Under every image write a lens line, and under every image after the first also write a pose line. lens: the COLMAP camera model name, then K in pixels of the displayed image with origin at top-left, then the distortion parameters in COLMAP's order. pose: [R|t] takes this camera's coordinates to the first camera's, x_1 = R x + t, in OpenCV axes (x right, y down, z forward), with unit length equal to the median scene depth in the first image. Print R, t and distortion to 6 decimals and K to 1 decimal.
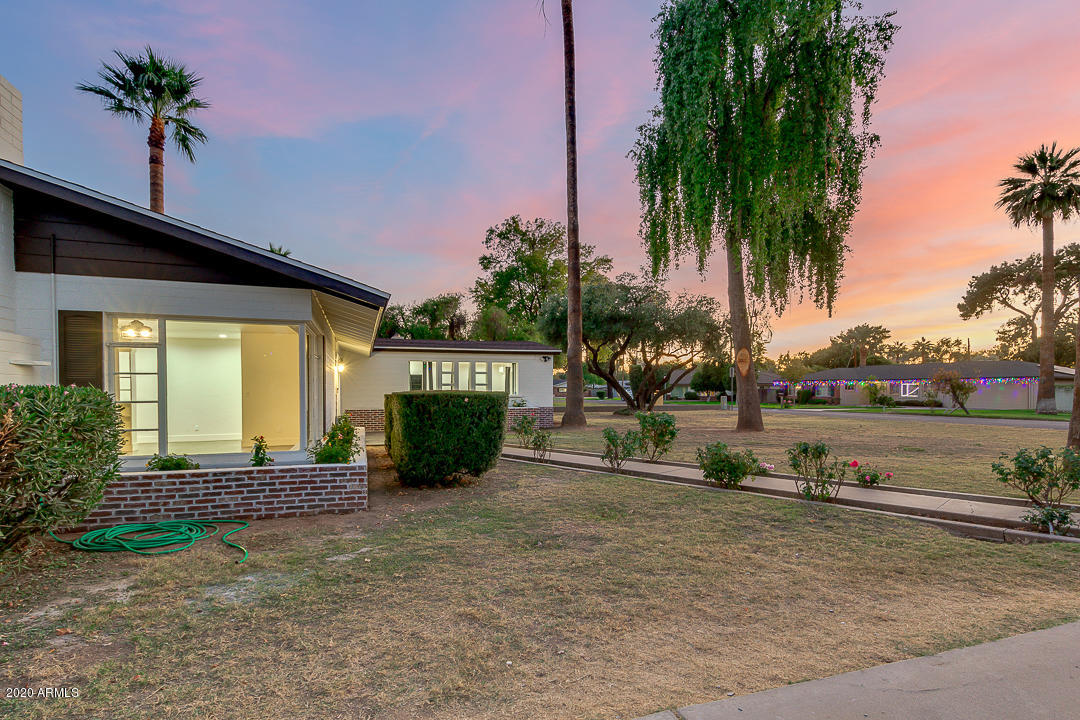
lens RADIAL K [[527.0, 0, 546.4], [0, 527.0, 392.3], [0, 0, 1]] dist [0.013558, -0.000222]
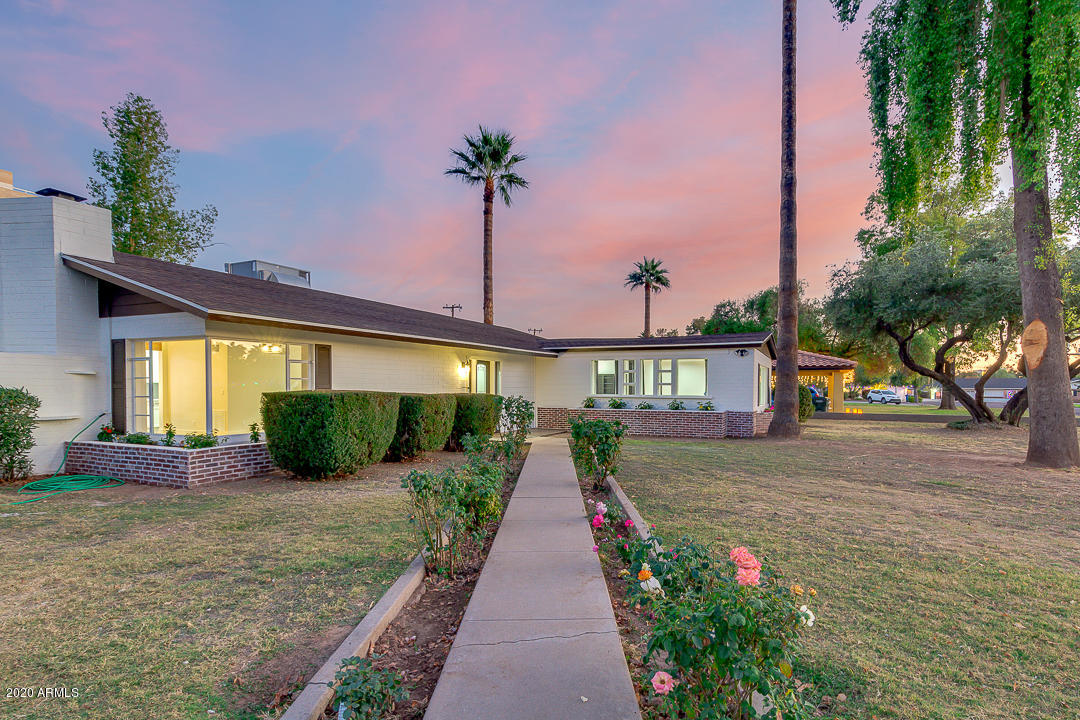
lens RADIAL K [[527.0, 0, 546.4], [0, 527.0, 392.3], [0, 0, 1]] dist [0.013558, -0.000222]
pose [[0.743519, 0.008763, -0.668657, 0.322251], [-0.008232, 0.999958, 0.003951, -0.002849], [0.668664, 0.002567, 0.743560, 0.190562]]
